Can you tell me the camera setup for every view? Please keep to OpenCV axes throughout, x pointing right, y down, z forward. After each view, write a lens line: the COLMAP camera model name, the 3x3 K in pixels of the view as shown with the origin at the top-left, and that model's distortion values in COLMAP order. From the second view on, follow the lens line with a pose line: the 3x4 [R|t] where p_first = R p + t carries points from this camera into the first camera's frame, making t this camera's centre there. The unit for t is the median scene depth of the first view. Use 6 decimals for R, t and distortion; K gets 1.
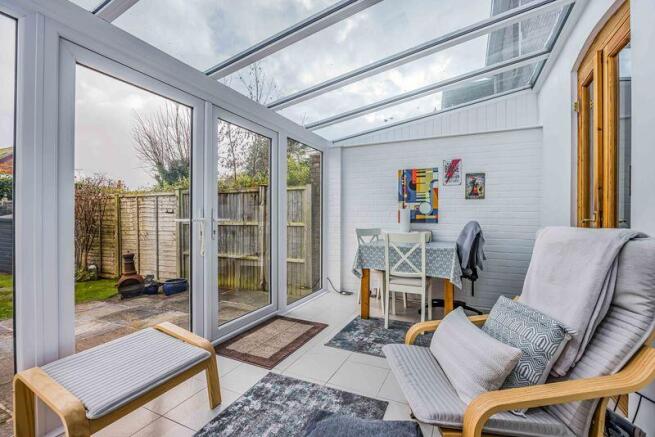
lens RADIAL K [[302.7, 0, 329.3], [0, 302.7, 218.8], [0, 0, 1]] dist [0.000339, 0.000031]
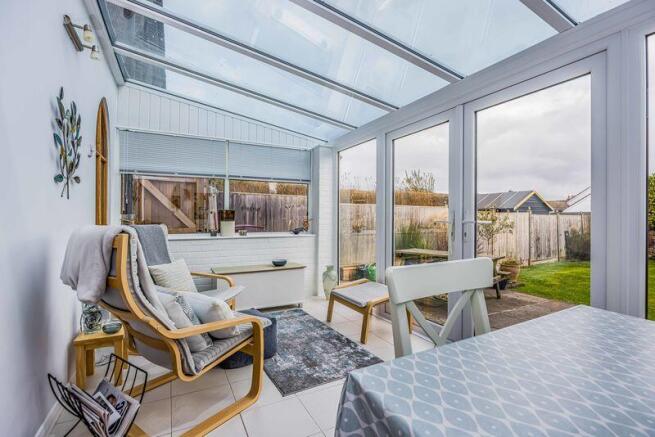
lens RADIAL K [[302.2, 0, 330.5], [0, 302.2, 217.0], [0, 0, 1]] dist [-0.001017, -0.000059]
pose [[-0.604070, -0.004415, -0.796919, 0.912052], [-0.007753, 0.999970, 0.000337, -0.020301], [0.796894, 0.006382, -0.604086, 1.709846]]
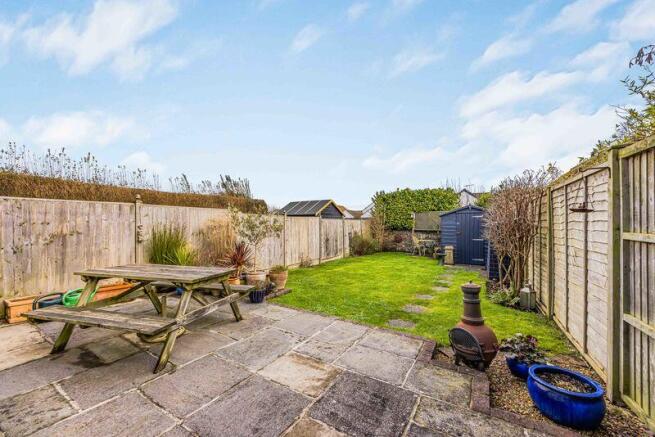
lens RADIAL K [[257.3, 0, 327.7], [0, 257.3, 221.7], [0, 0, 1]] dist [-0.002416, -0.000181]
pose [[-0.137723, -0.006063, -0.990452, -0.387181], [-0.004262, 0.999976, -0.005529, -0.004285], [0.990462, 0.003460, -0.137746, 2.175566]]
